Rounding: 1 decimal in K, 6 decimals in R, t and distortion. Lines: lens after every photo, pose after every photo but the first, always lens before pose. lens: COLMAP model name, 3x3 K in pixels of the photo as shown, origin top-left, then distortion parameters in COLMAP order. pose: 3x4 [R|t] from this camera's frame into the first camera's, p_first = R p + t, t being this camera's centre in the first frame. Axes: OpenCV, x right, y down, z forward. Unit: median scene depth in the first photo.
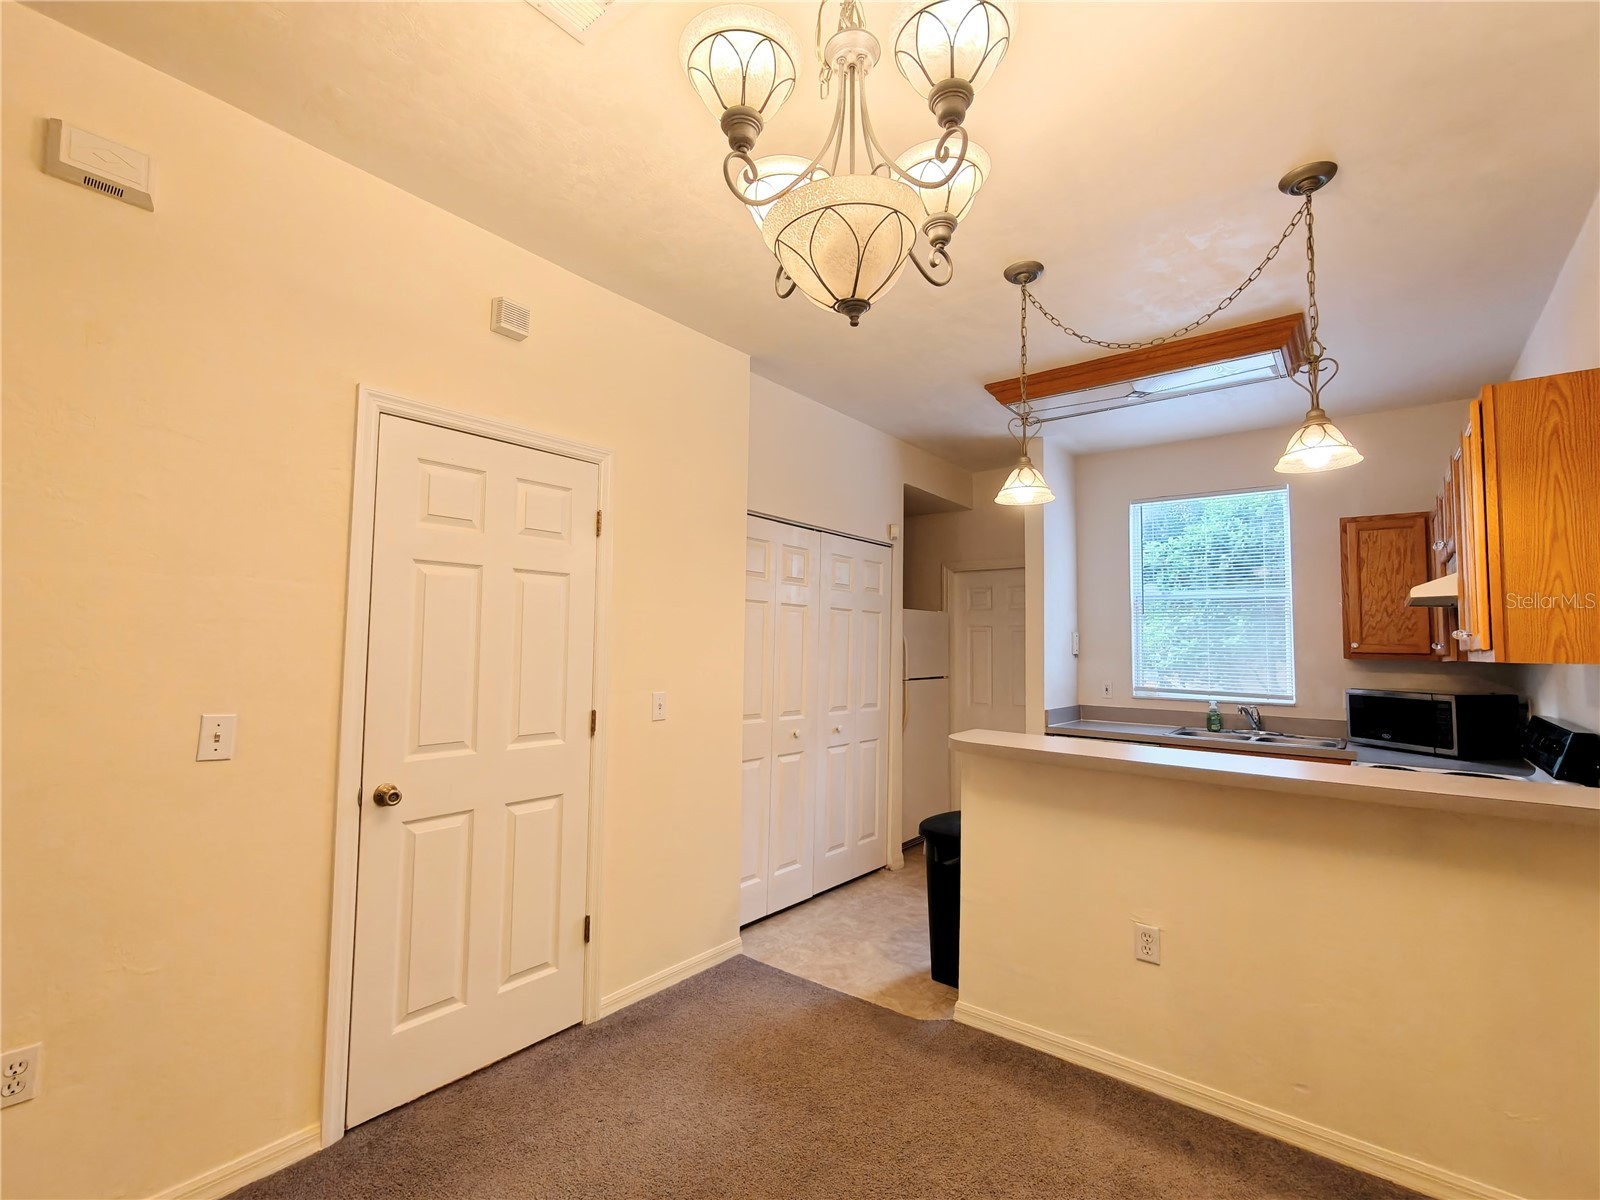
lens RADIAL K [[714.7, 0, 800.0], [0, 714.7, 600.0], [0, 0, 1]] dist [-0.003241, -0.000334]
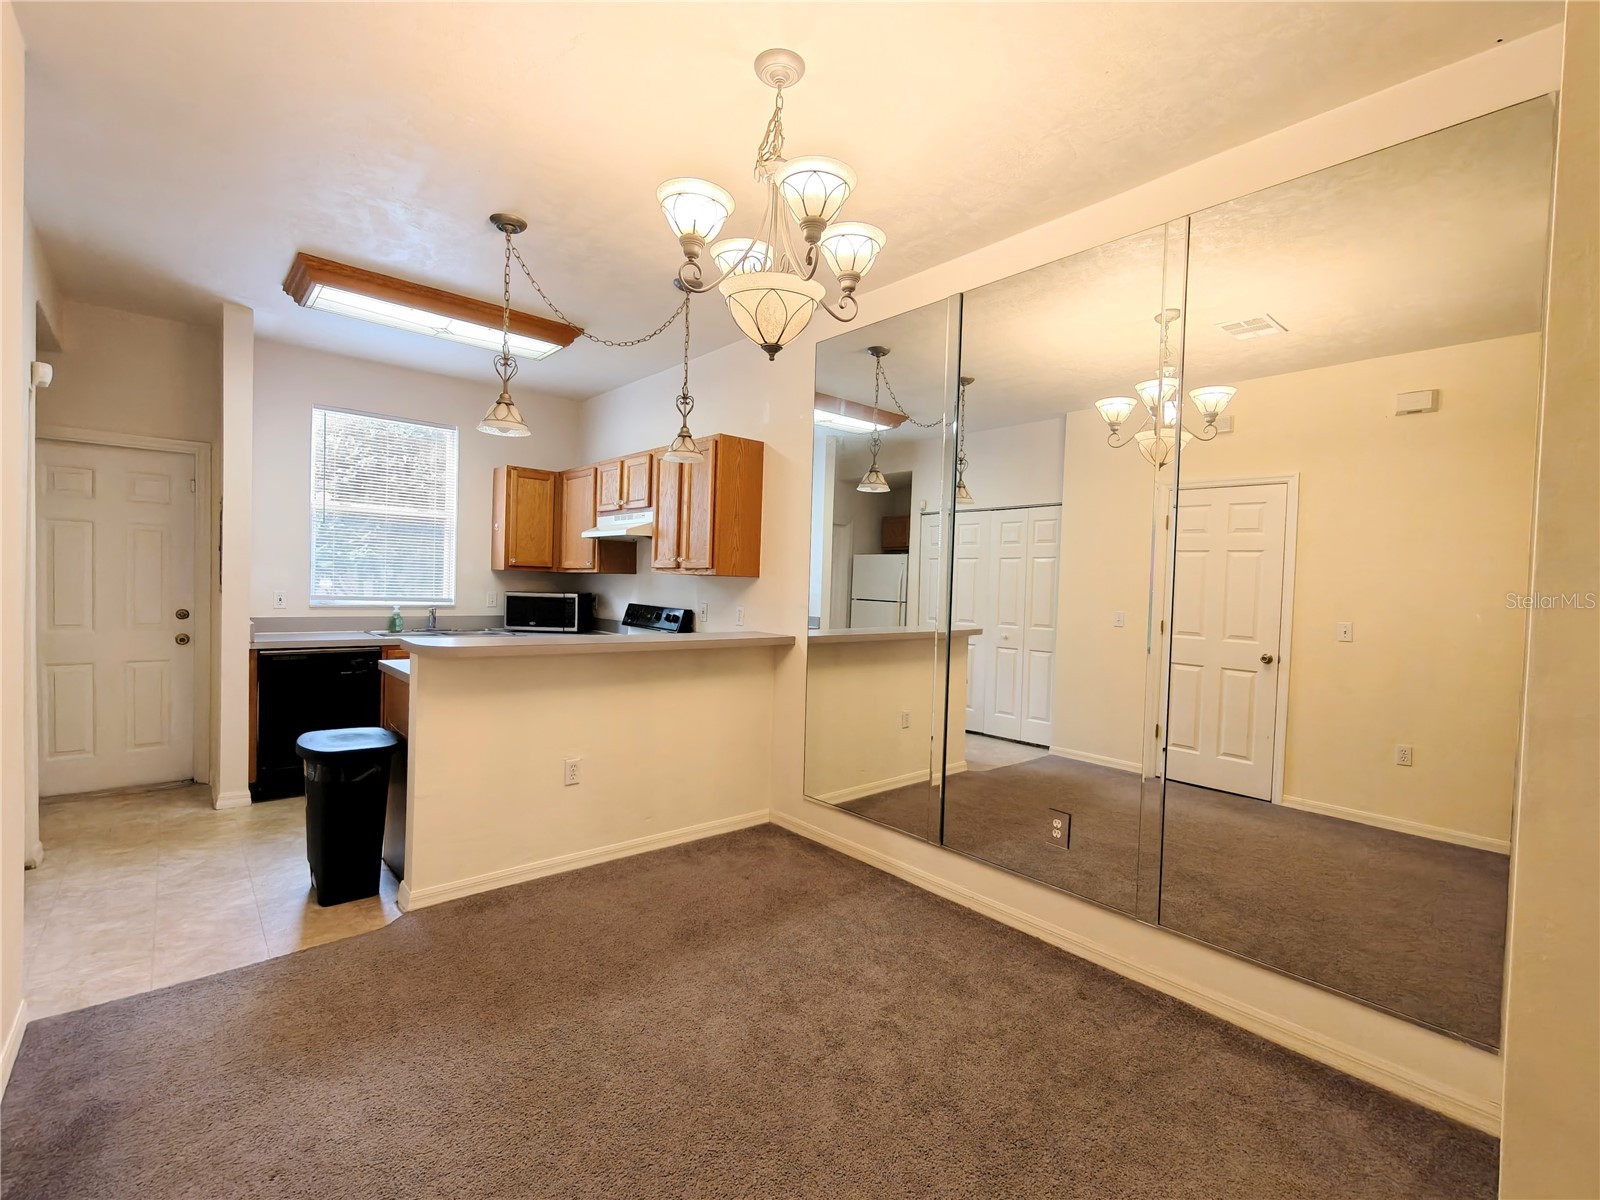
lens RADIAL K [[726.0, 0, 791.7], [0, 726.0, 600.0], [0, 0, 1]] dist [-0.000141, -0.000147]
pose [[0.179078, -0.034565, 0.983228, -0.501109], [-0.093758, 0.994235, 0.052028, 0.015877], [-0.979357, -0.101502, 0.174805, 0.212947]]
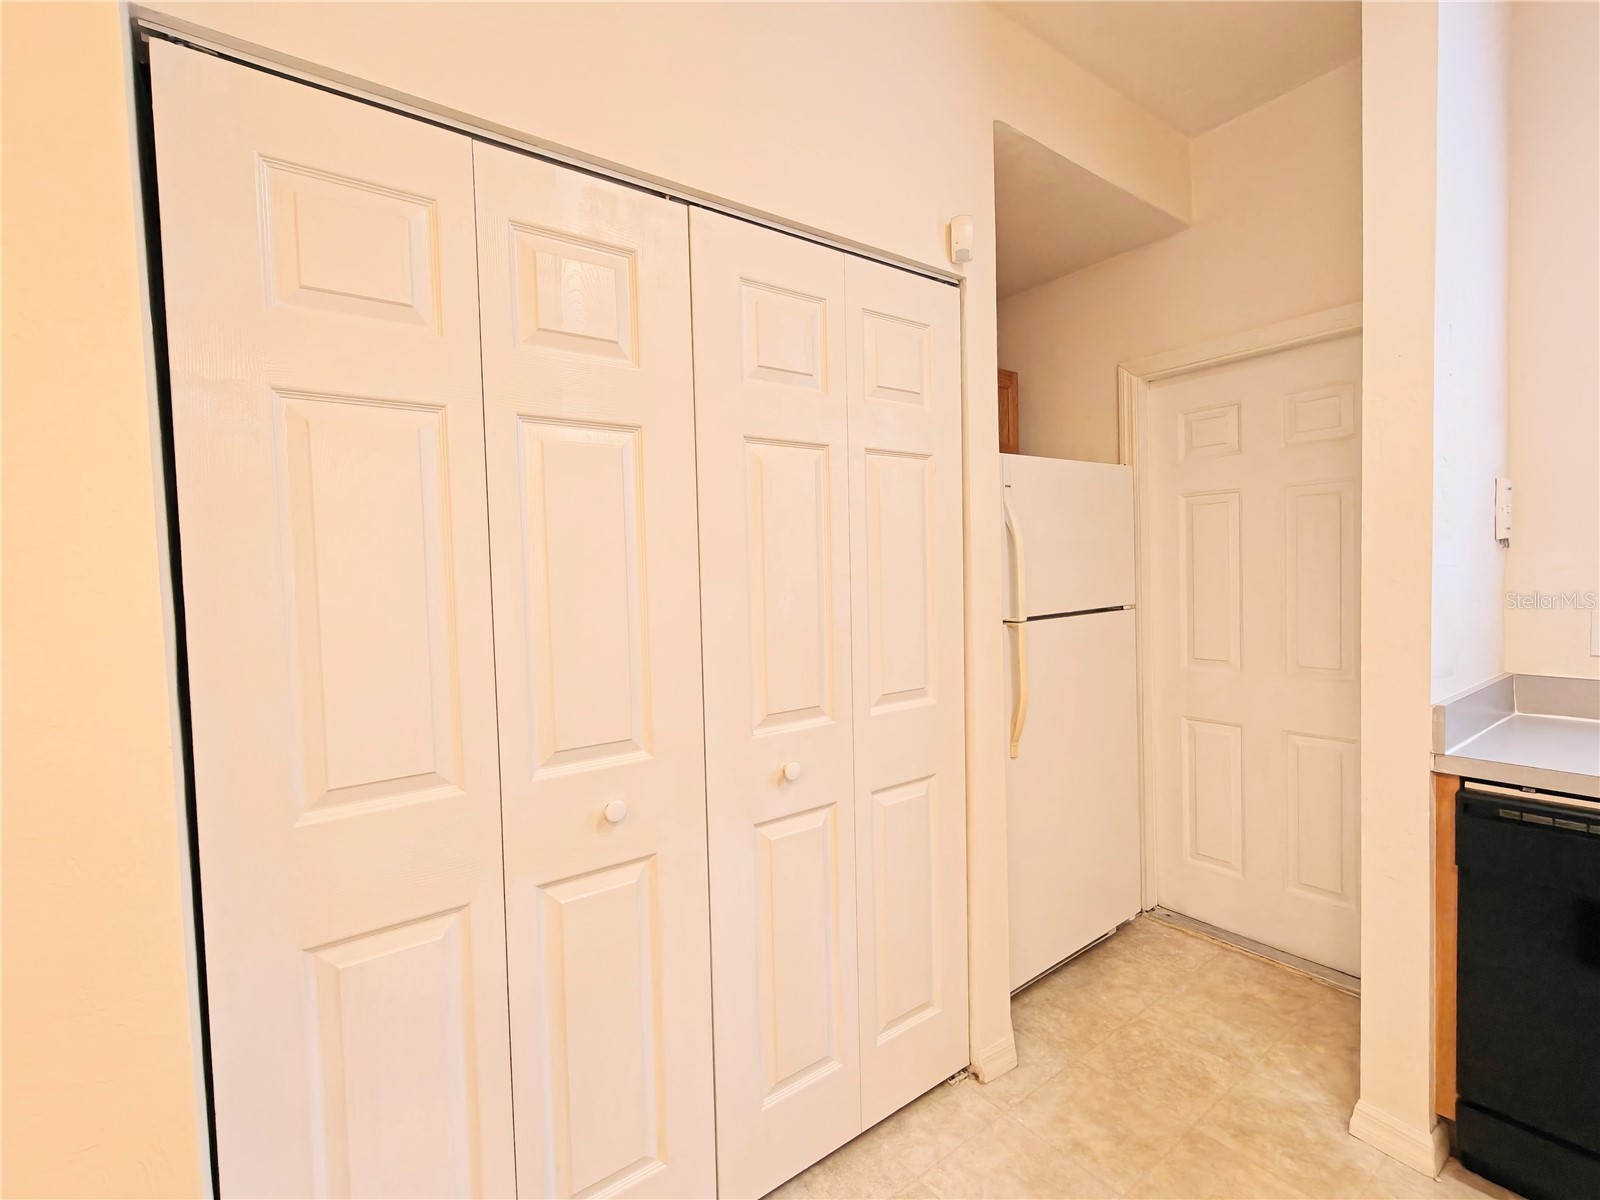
lens RADIAL K [[714.7, 0, 800.0], [0, 714.7, 600.0], [0, 0, 1]] dist [-0.003241, -0.000334]
pose [[0.965323, -0.034554, -0.258761, 0.168423], [0.062358, 0.993029, 0.100027, 0.062183], [0.253501, -0.112694, 0.960748, 0.713178]]
